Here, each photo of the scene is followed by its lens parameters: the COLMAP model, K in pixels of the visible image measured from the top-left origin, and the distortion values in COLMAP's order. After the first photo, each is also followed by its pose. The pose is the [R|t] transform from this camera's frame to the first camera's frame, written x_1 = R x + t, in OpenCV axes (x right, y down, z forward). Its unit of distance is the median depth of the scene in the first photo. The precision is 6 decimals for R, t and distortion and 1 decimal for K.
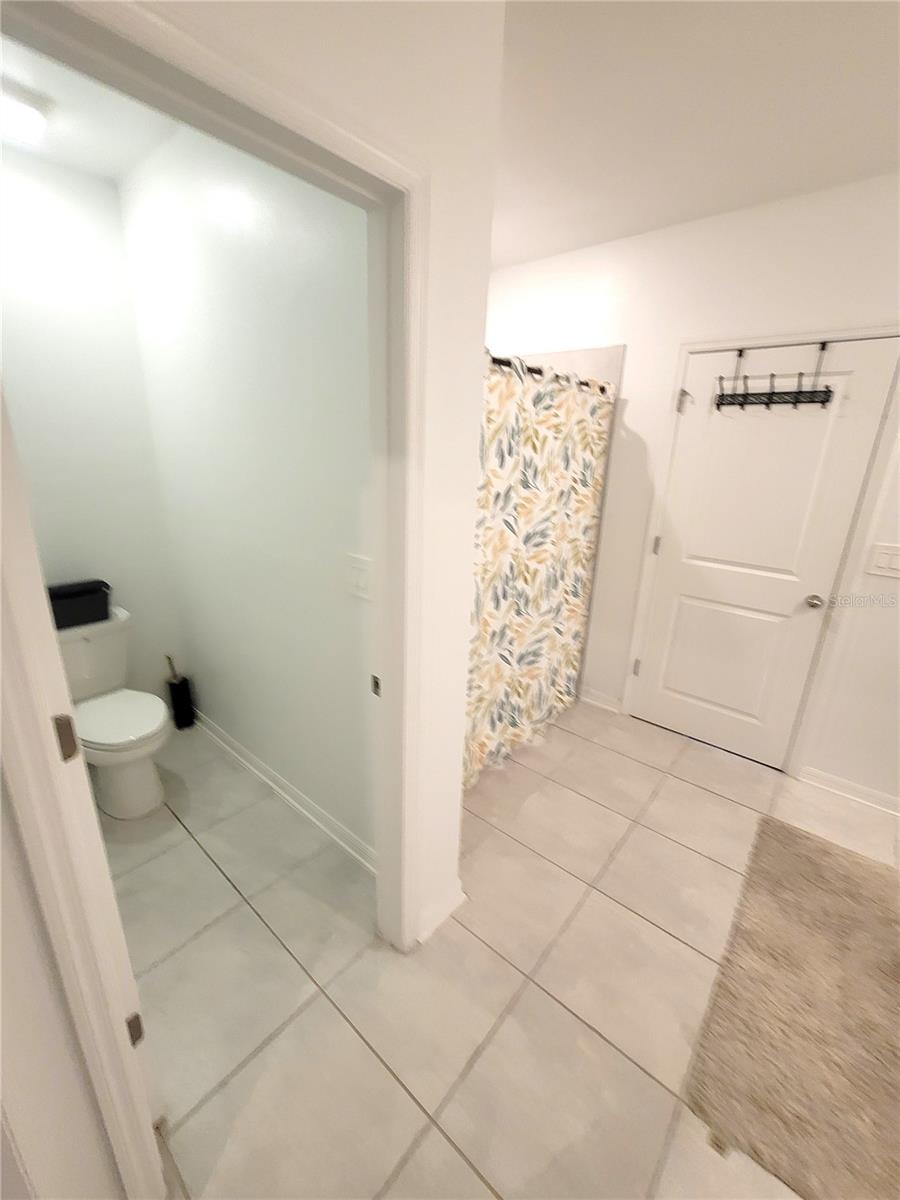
lens RADIAL K [[487.6, 0, 442.7], [0, 487.6, 598.2], [0, 0, 1]] dist [0.002245, -0.000523]
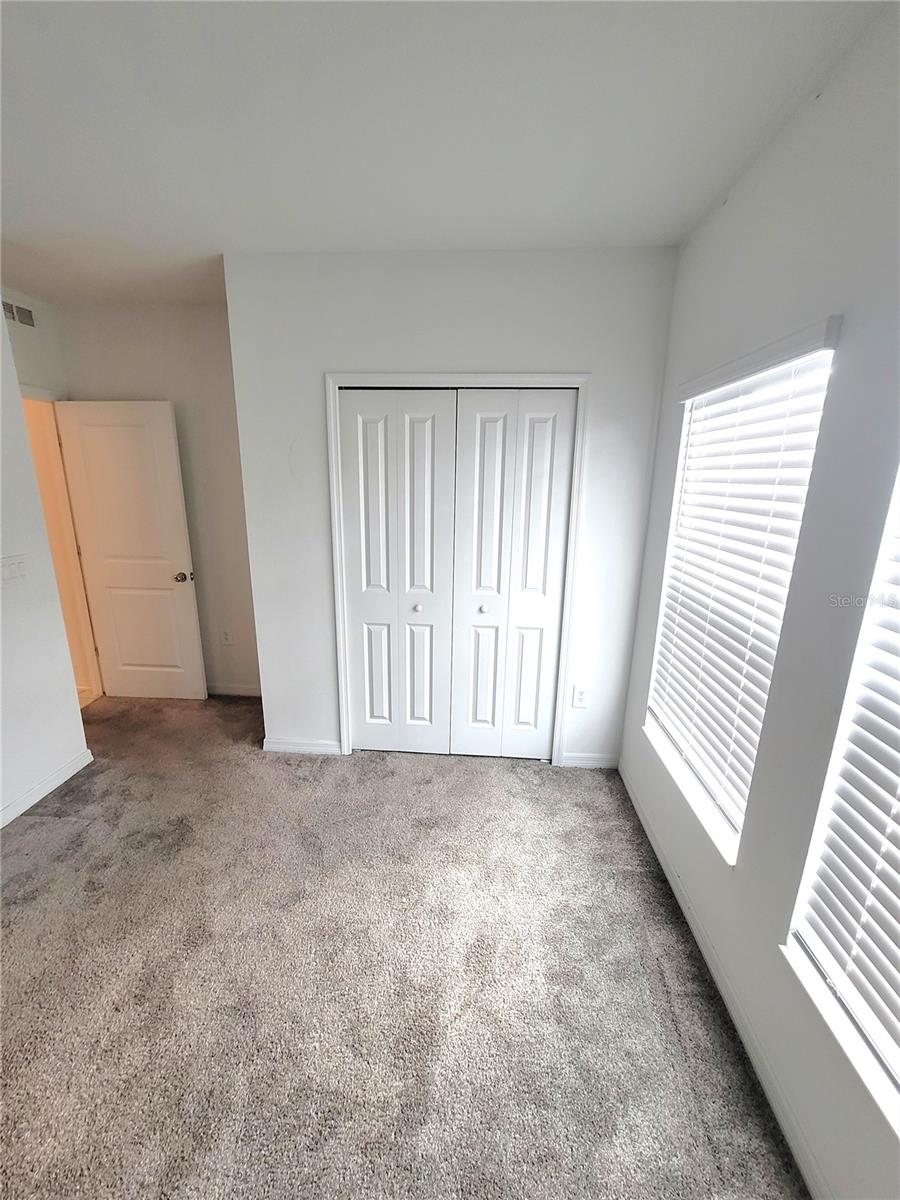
lens RADIAL K [[487.6, 0, 452.6], [0, 487.6, 600.8], [0, 0, 1]] dist [0.002245, -0.000523]
pose [[0.804212, -0.170061, 0.569493, 0.564832], [0.191595, 0.981217, 0.022448, 0.197629], [-0.562614, 0.091059, 0.821690, -0.628812]]
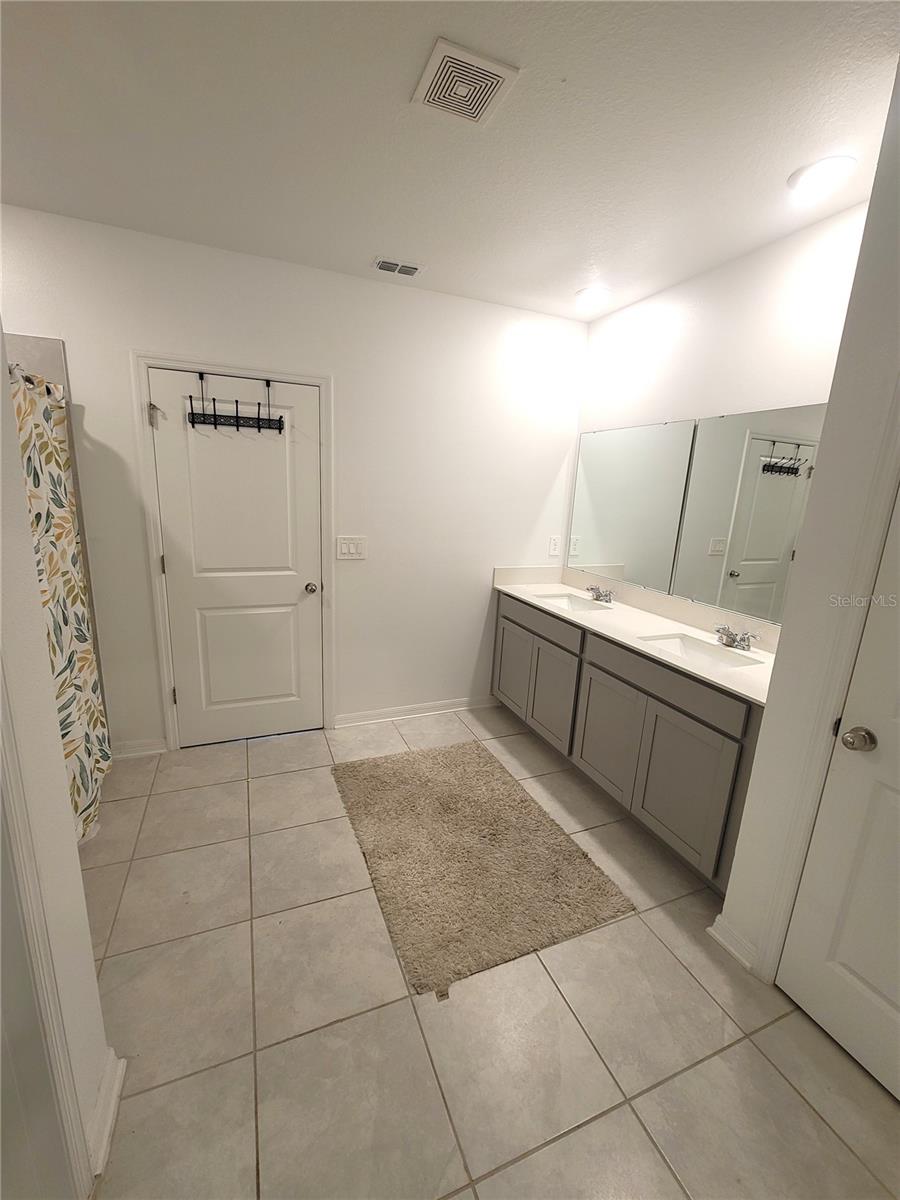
lens RADIAL K [[487.6, 0, 445.8], [0, 487.6, 596.8], [0, 0, 1]] dist [0.002245, -0.000523]
pose [[0.476336, -0.210651, 0.853657, -0.143597], [0.236433, 0.965805, 0.106396, -0.021801], [-0.846879, 0.151152, 0.509853, 0.071955]]
